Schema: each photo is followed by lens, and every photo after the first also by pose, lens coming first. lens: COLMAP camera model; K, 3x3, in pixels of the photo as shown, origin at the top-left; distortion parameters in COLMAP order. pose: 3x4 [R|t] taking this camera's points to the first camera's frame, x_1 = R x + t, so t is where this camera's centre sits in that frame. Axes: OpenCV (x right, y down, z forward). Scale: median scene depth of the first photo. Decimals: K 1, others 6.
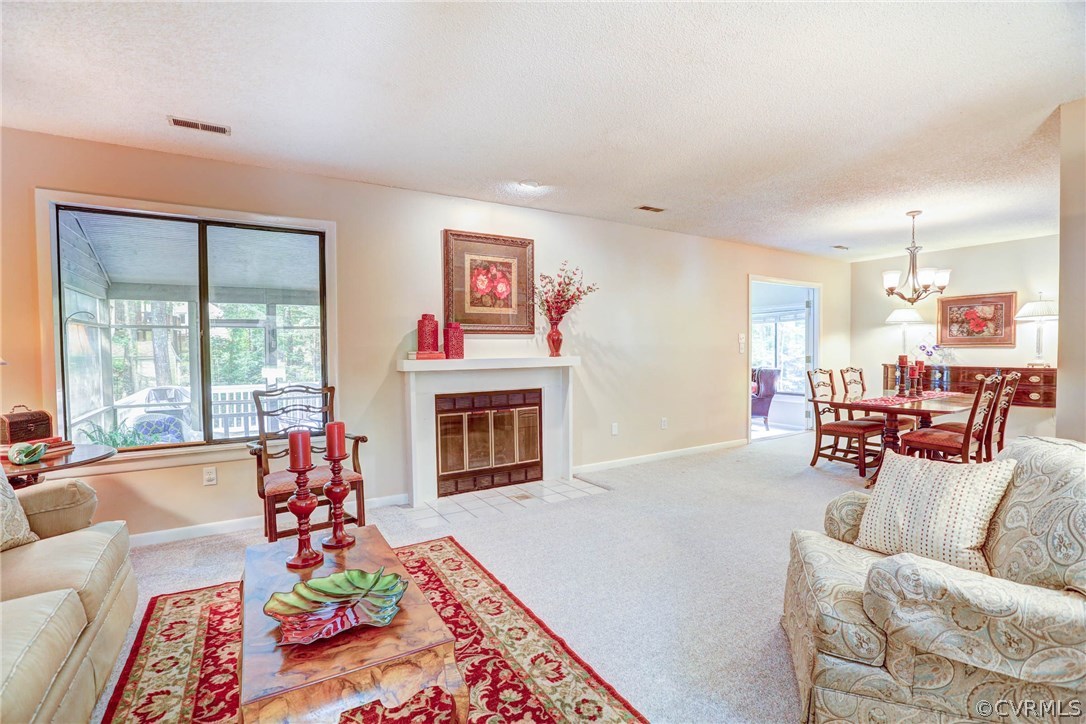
lens RADIAL K [[495.6, 0, 543.2], [0, 495.6, 361.1], [0, 0, 1]] dist [-0.025418, 0.001224]
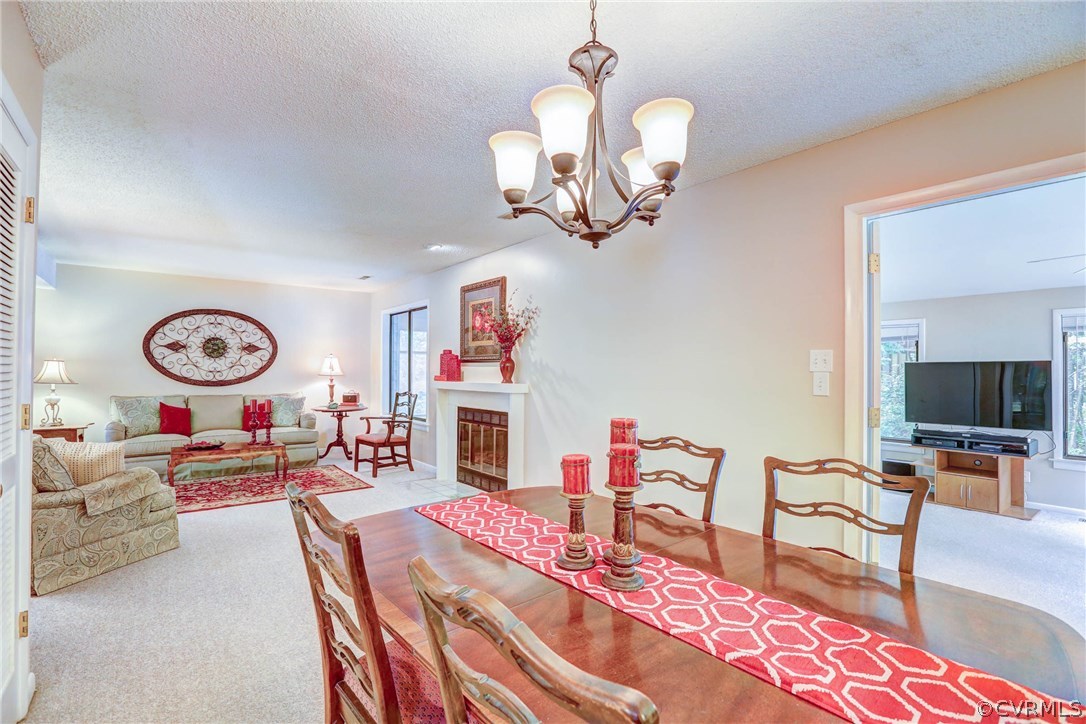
lens RADIAL K [[495.6, 0, 538.1], [0, 495.6, 365.2], [0, 0, 1]] dist [-0.025418, 0.001224]
pose [[0.127327, -0.003448, -0.991855, 1.145440], [-0.036494, 0.999301, -0.008158, -0.043540], [0.991189, 0.037235, 0.127113, 0.998284]]
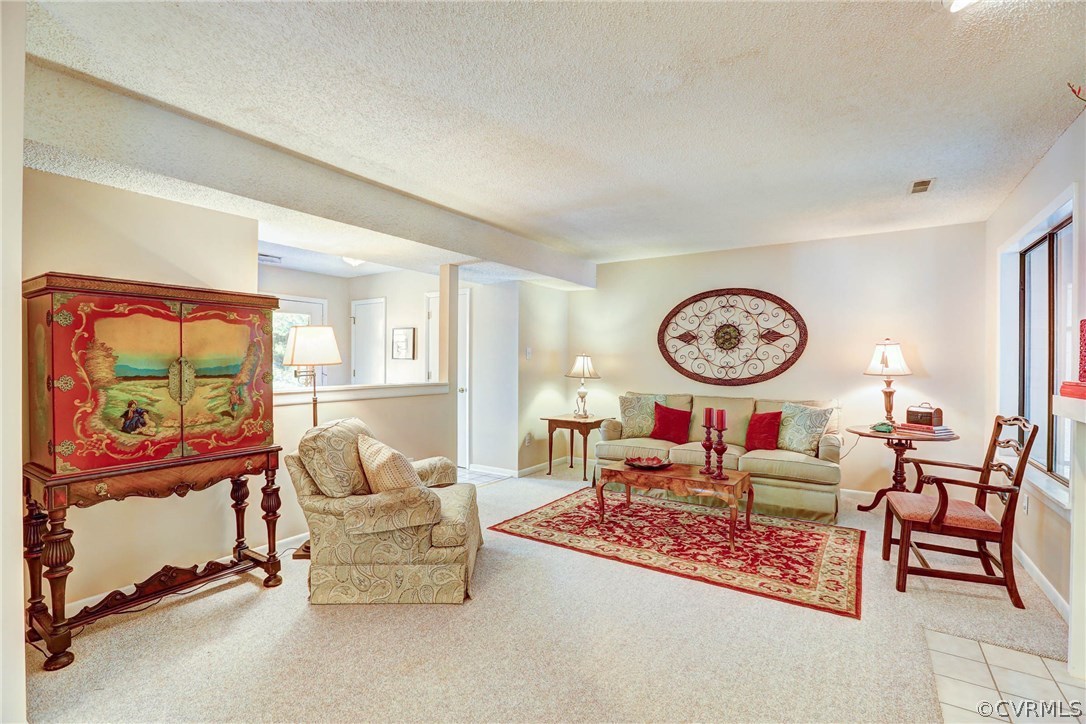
lens RADIAL K [[495.6, 0, 546.5], [0, 495.6, 363.1], [0, 0, 1]] dist [-0.025418, 0.001224]
pose [[-0.901446, 0.002134, -0.432885, 0.433396], [-0.013594, 0.999355, 0.033235, -0.044140], [0.432677, 0.035844, -0.900836, 1.101639]]
